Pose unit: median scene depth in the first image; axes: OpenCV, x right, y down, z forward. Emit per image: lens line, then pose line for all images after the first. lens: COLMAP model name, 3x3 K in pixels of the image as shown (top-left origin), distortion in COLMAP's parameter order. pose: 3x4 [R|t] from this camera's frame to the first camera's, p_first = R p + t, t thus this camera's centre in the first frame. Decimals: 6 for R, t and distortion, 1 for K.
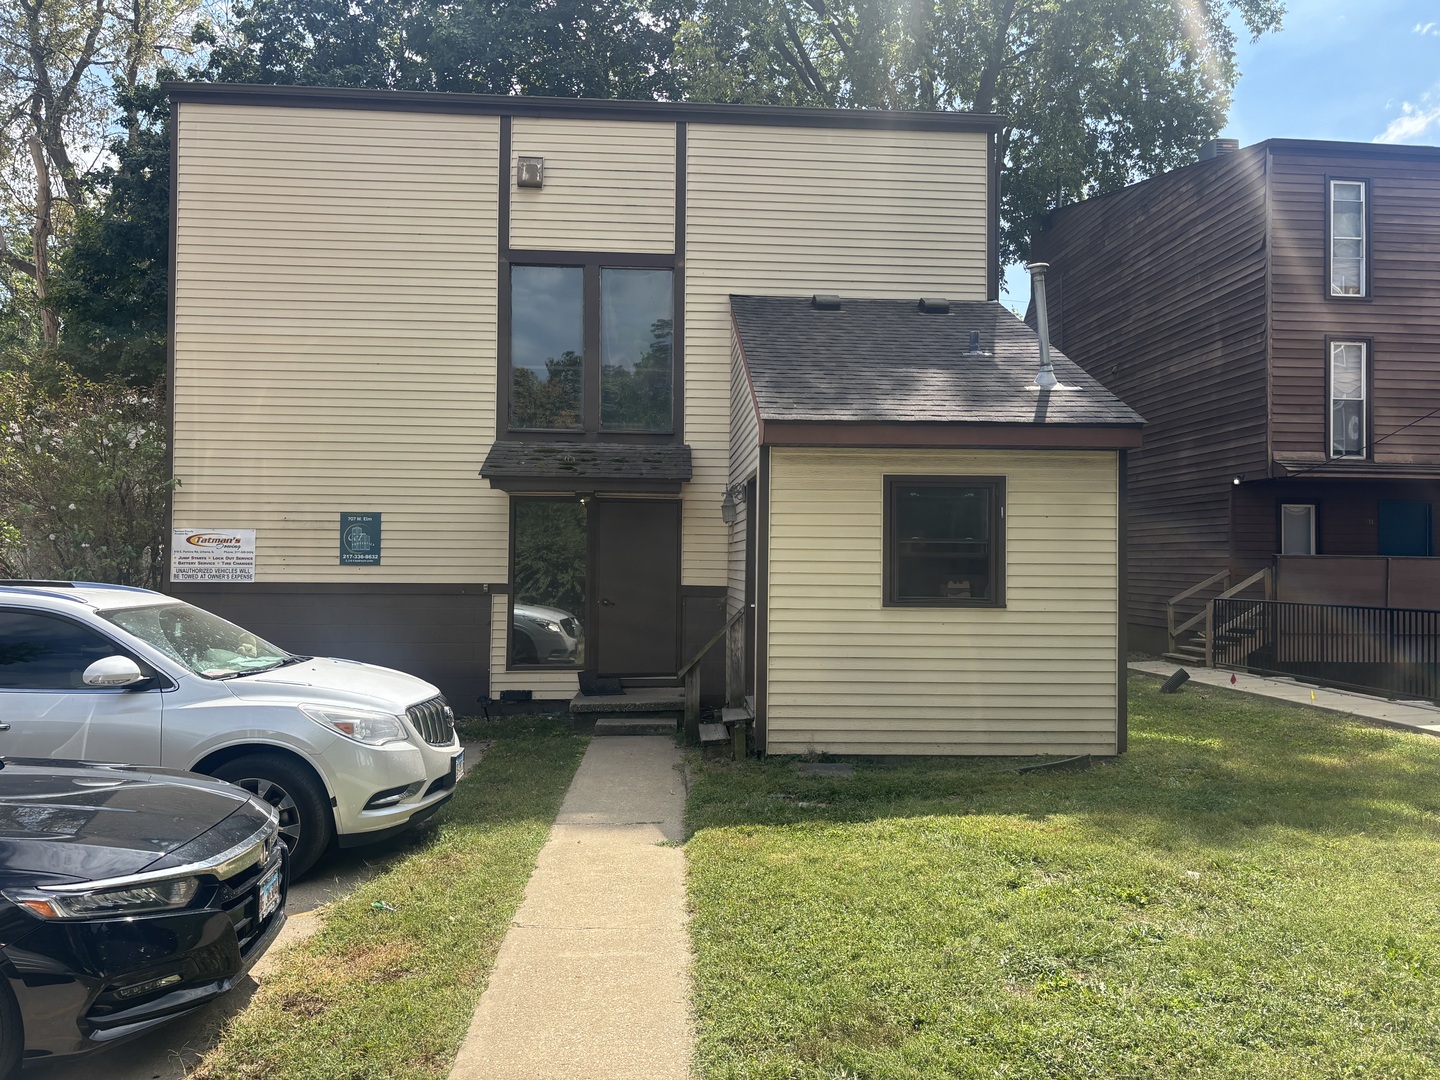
lens RADIAL K [[1086.6, 0, 717.8], [0, 1086.6, 533.5], [0, 0, 1]] dist [0.029889, -0.007547]
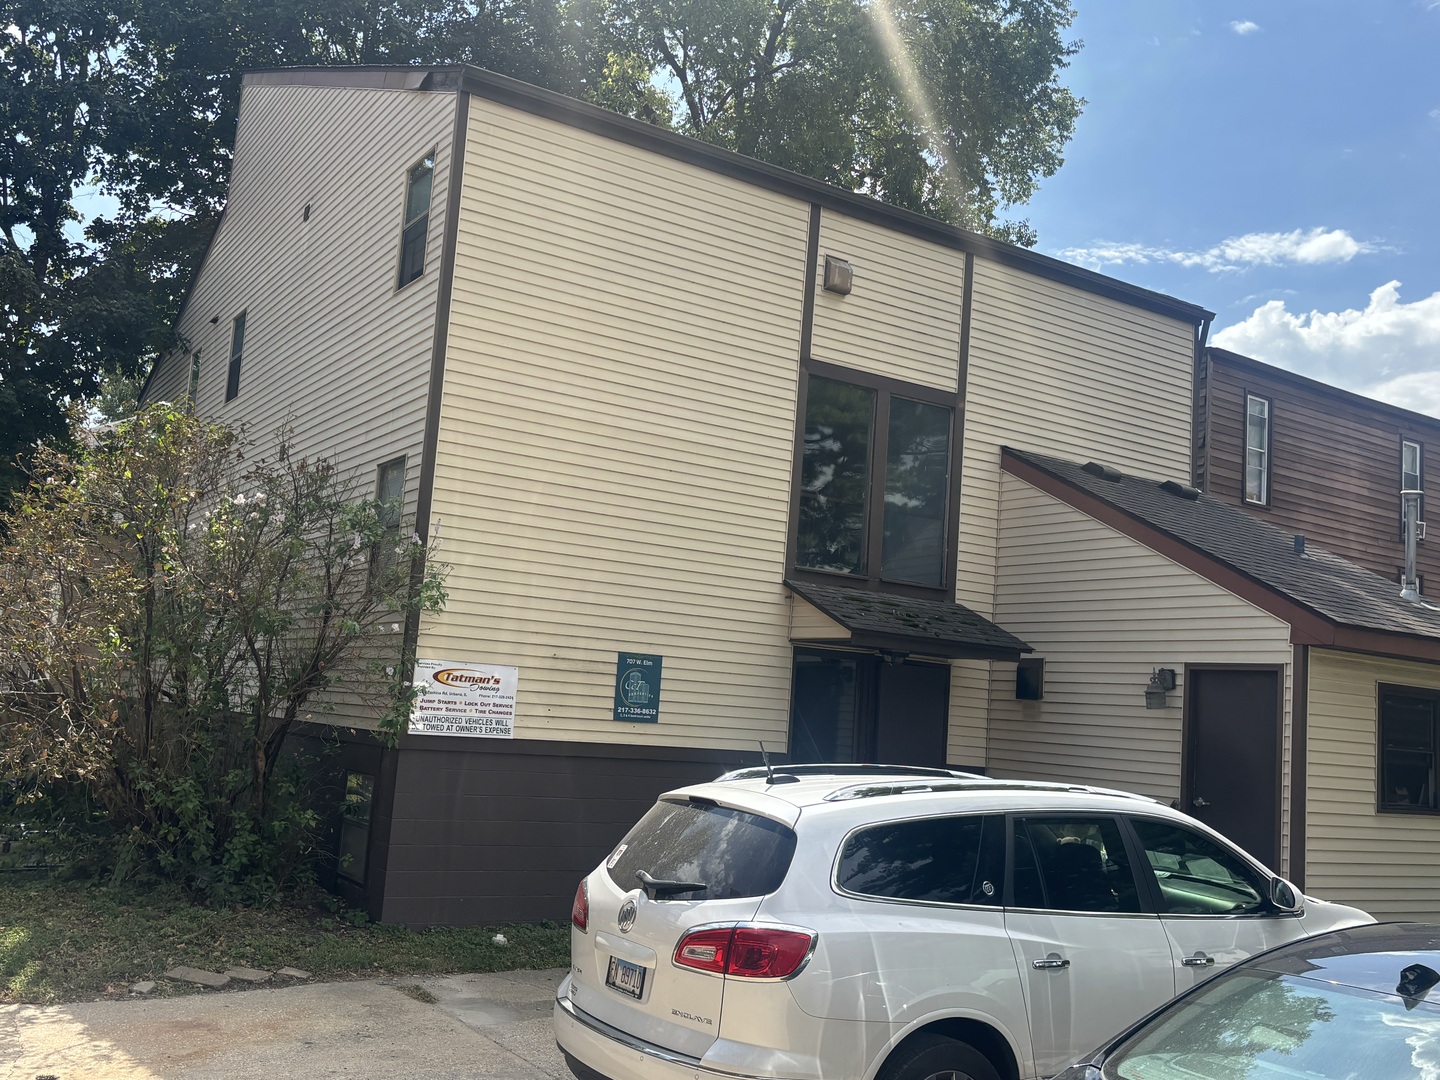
lens RADIAL K [[1375.1, 0, 717.2], [0, 1375.1, 533.5], [0, 0, 1]] dist [0.053794, 0.000000]
pose [[0.870686, 0.116581, 0.477822, -0.768900], [-0.075642, 0.991684, -0.104122, -0.006643], [-0.485987, 0.054514, 0.872264, 0.105248]]
